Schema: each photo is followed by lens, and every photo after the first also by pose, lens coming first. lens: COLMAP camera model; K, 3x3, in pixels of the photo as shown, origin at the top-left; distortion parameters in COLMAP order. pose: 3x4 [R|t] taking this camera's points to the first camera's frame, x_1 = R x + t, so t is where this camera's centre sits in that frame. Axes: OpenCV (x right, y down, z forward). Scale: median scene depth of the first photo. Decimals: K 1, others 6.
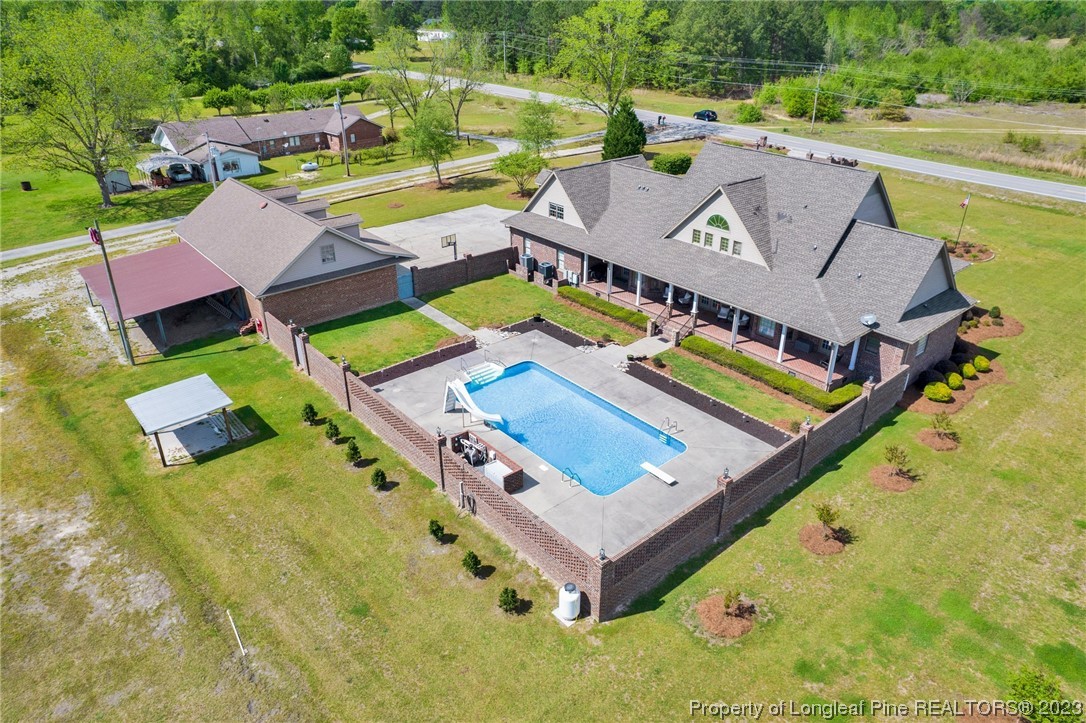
lens RADIAL K [[692.7, 0, 543.0], [0, 692.7, 361.5], [0, 0, 1]] dist [-0.045586, -0.000808]
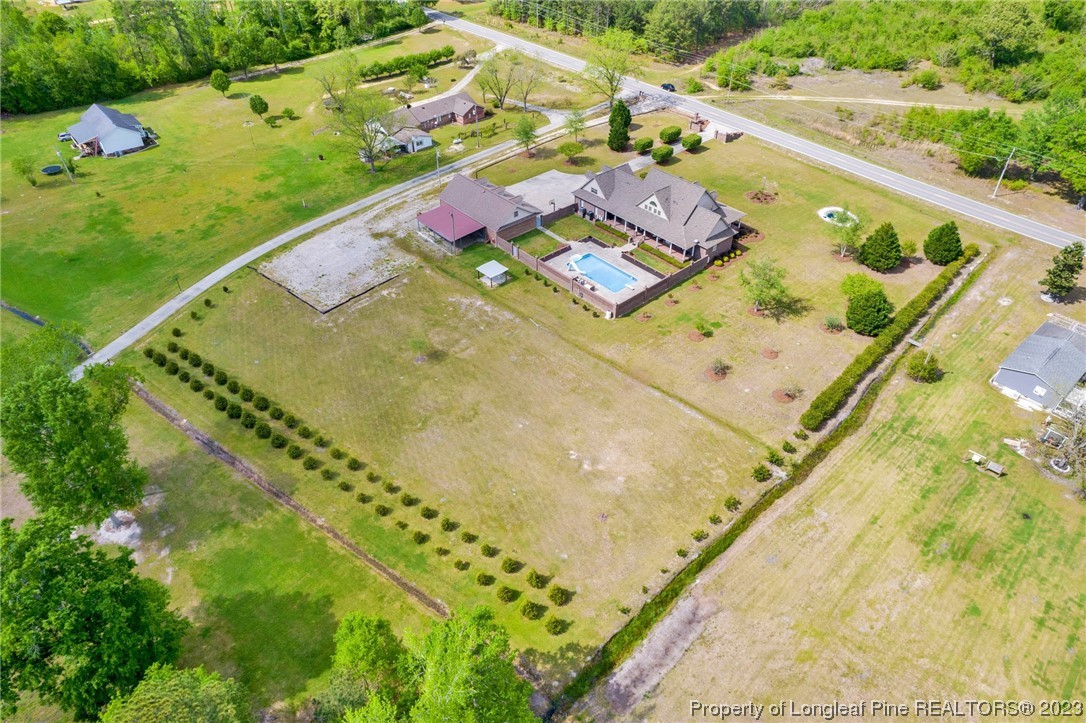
lens RADIAL K [[692.7, 0, 543.0], [0, 692.7, 361.5], [0, 0, 1]] dist [-0.045586, -0.000808]
pose [[0.999772, -0.013275, 0.016709, -0.263803], [0.009322, 0.975990, 0.217618, -0.187368], [-0.019197, -0.217413, 0.975891, -1.946340]]
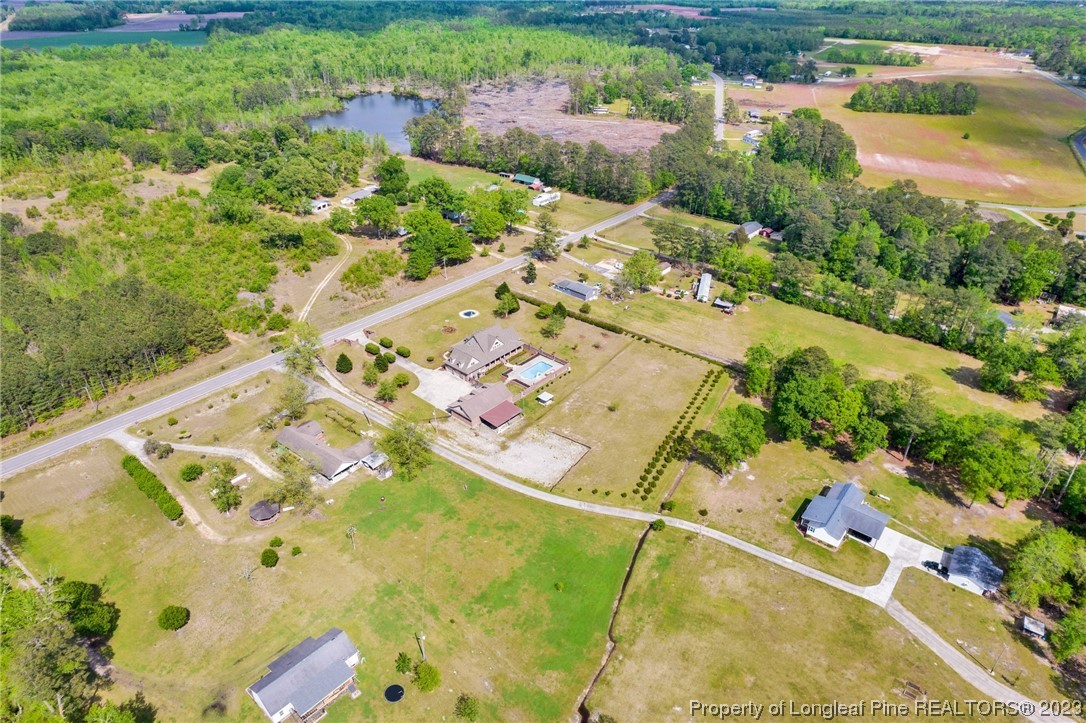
lens RADIAL K [[692.7, 0, 543.0], [0, 692.7, 361.5], [0, 0, 1]] dist [-0.045586, -0.000808]
pose [[-0.150153, -0.508432, 0.847910, -4.743149], [0.447273, 0.729915, 0.516885, -2.879882], [-0.881703, 0.456859, 0.117809, 0.053701]]
